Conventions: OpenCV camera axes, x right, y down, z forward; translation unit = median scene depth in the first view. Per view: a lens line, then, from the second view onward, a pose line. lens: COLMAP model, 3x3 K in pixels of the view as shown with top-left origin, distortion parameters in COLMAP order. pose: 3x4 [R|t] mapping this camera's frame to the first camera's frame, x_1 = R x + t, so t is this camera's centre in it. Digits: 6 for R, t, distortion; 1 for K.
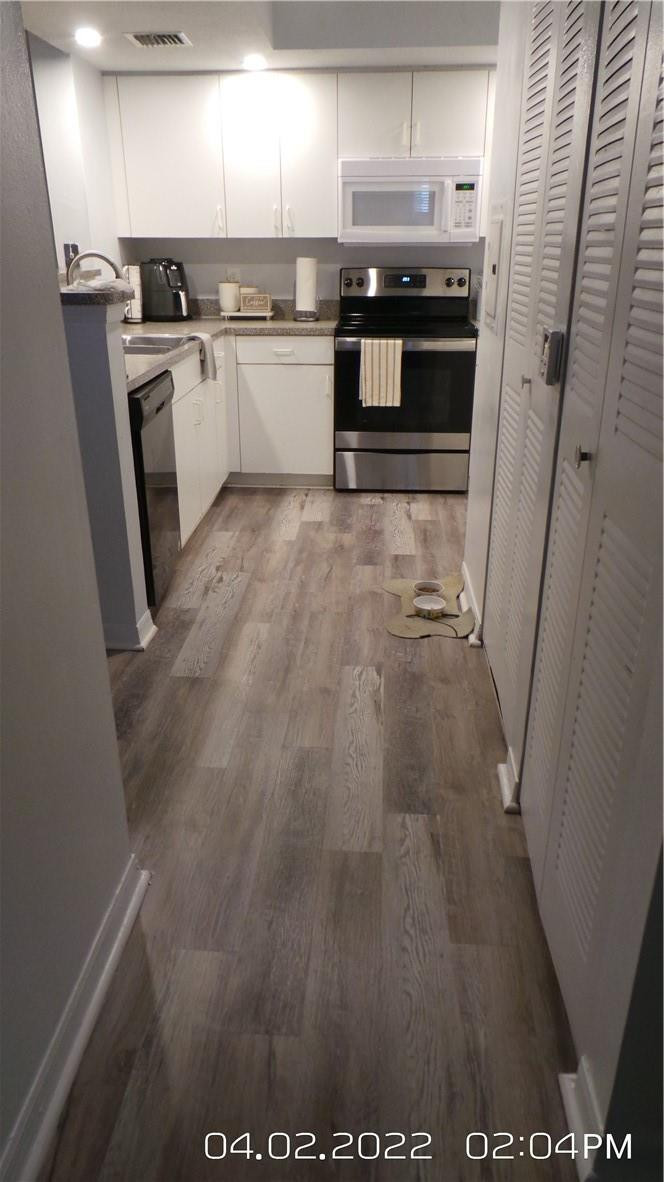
lens RADIAL K [[827.8, 0, 329.3], [0, 827.8, 591.3], [0, 0, 1]] dist [0.018578, -0.000063]
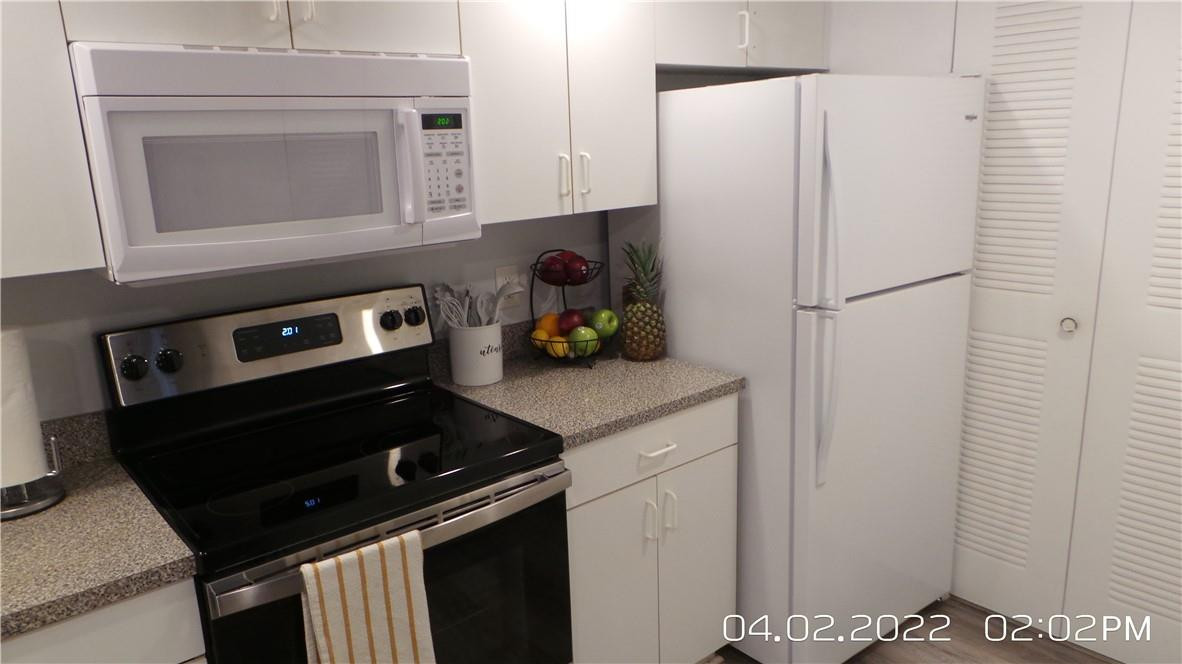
lens RADIAL K [[826.2, 0, 591.0], [0, 826.2, 332.0], [0, 0, 1]] dist [0.001779, -0.001793]
pose [[0.719054, -0.185473, 0.669747, -0.075733], [0.302112, 0.951325, -0.060903, -0.325622], [-0.625851, 0.246131, 0.740088, 0.648351]]
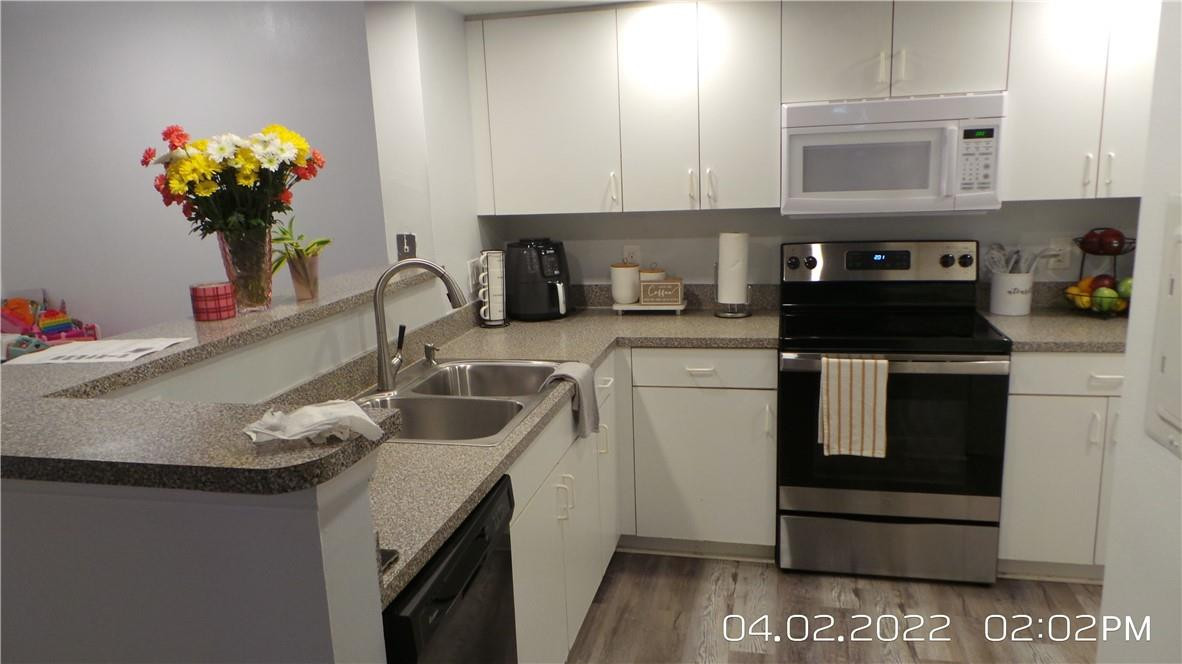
lens RADIAL K [[830.8, 0, 593.8], [0, 830.8, 333.2], [0, 0, 1]] dist [0.020727, 0.005286]
pose [[0.986037, -0.003728, -0.166487, -0.028300], [-0.028194, 0.981580, -0.188961, -0.186933], [0.164125, 0.191017, 0.967768, 0.320028]]
